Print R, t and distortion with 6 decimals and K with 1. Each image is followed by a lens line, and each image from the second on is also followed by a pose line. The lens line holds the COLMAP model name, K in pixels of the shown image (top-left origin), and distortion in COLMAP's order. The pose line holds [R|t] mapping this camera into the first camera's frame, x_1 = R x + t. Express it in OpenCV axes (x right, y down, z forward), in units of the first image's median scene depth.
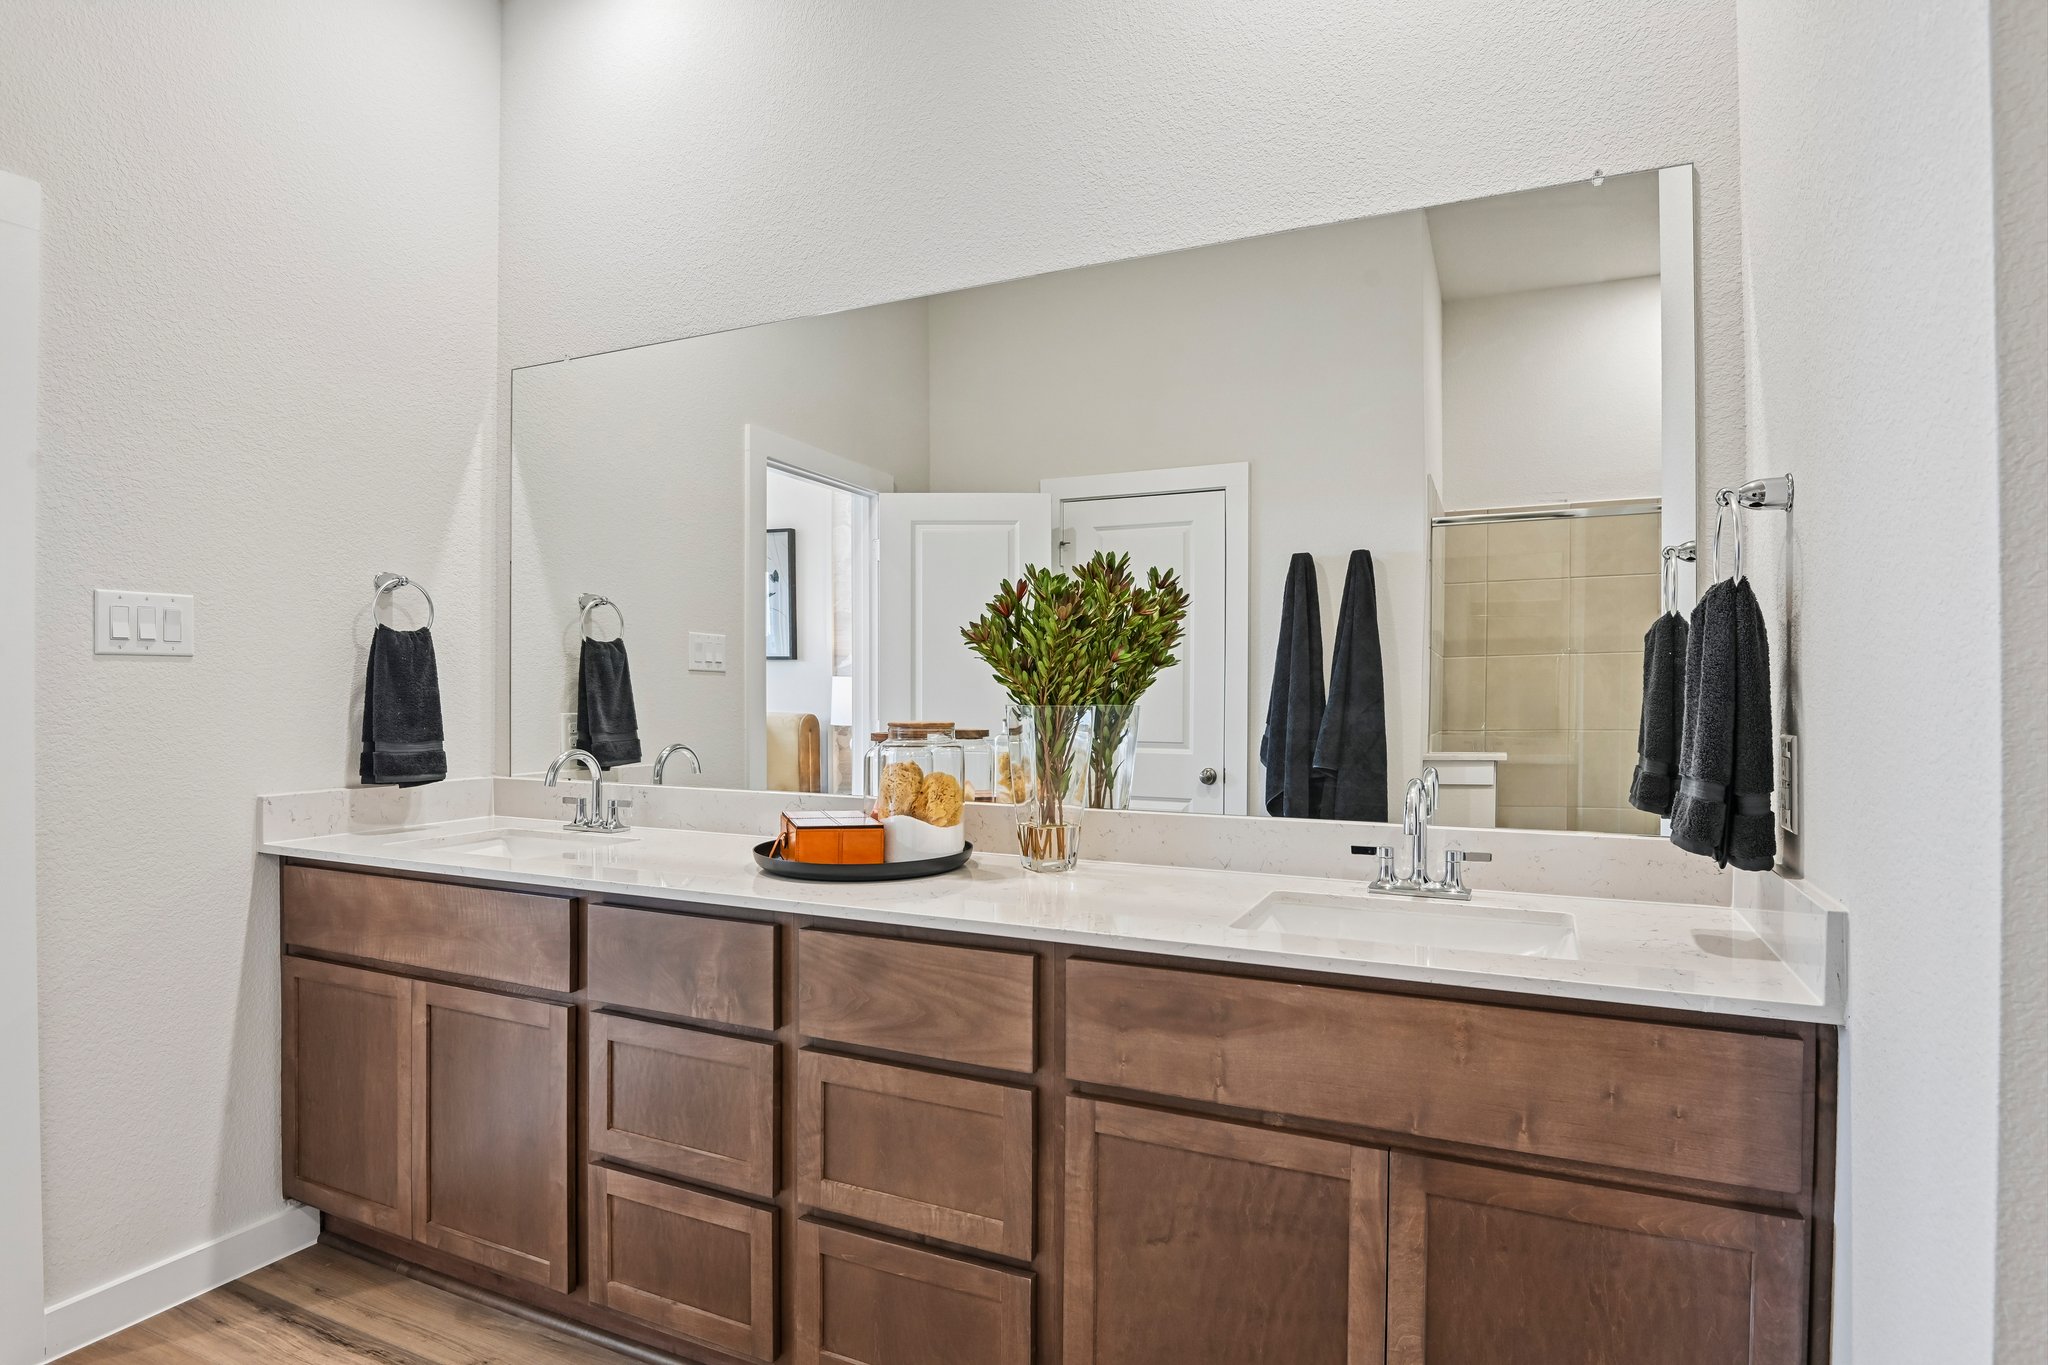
lens RADIAL K [[1070.3, 0, 1026.3], [0, 1070.3, 682.5], [0, 0, 1]] dist [-0.010566, -0.007537]
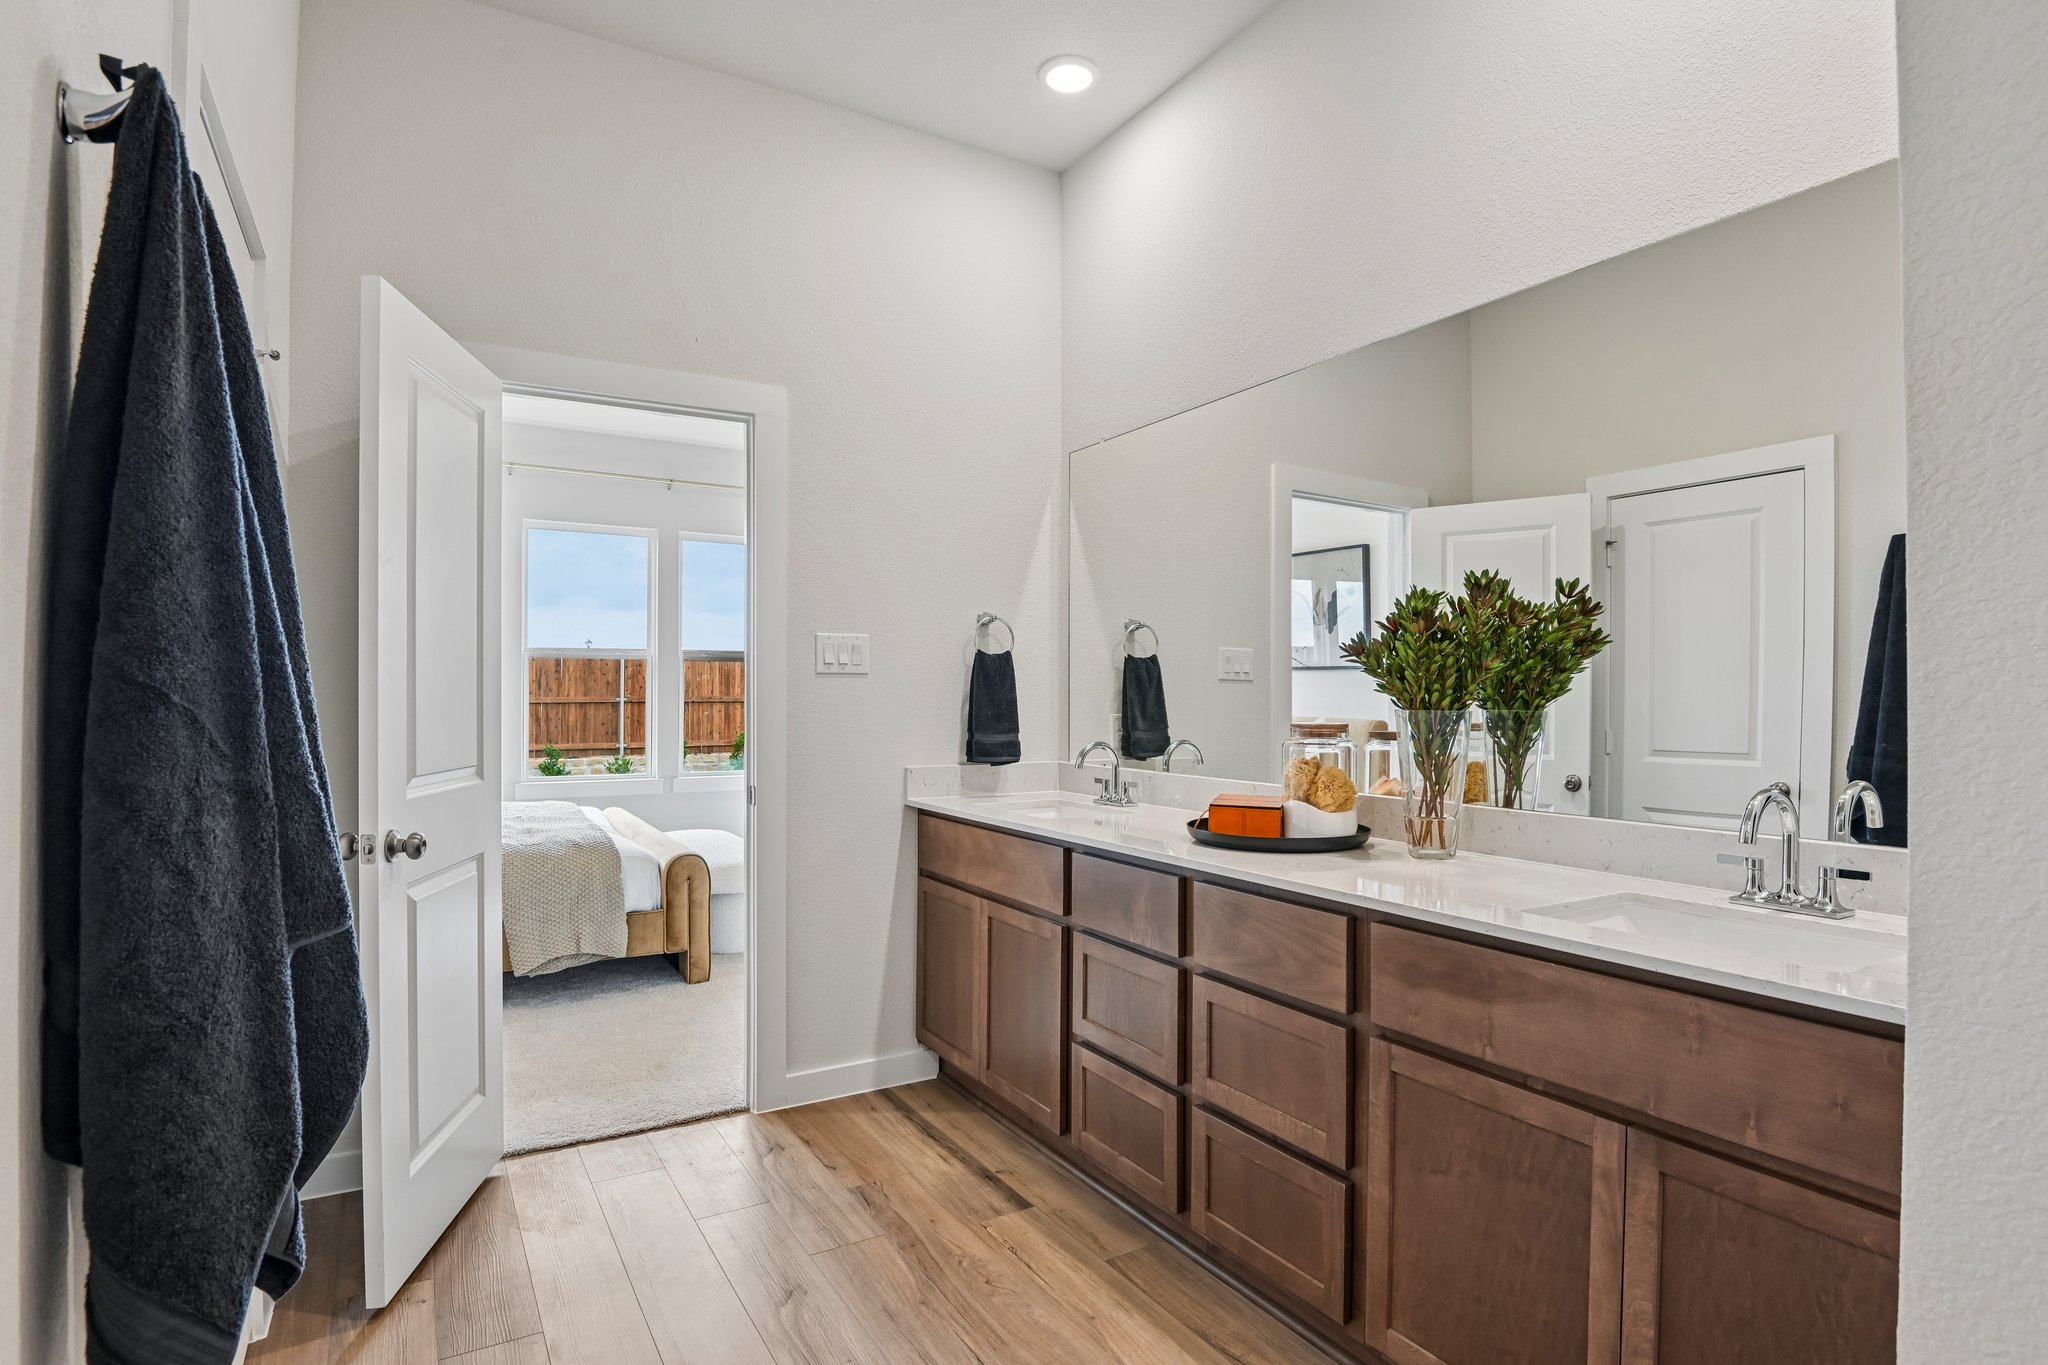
lens RADIAL K [[1070.3, 0, 1044.8], [0, 1070.3, 675.0], [0, 0, 1]] dist [-0.010566, -0.007537]
pose [[0.827699, -0.010372, -0.561076, 0.327579], [0.003453, 0.999904, -0.013390, -0.001752], [0.561162, 0.009145, 0.827656, -0.156392]]
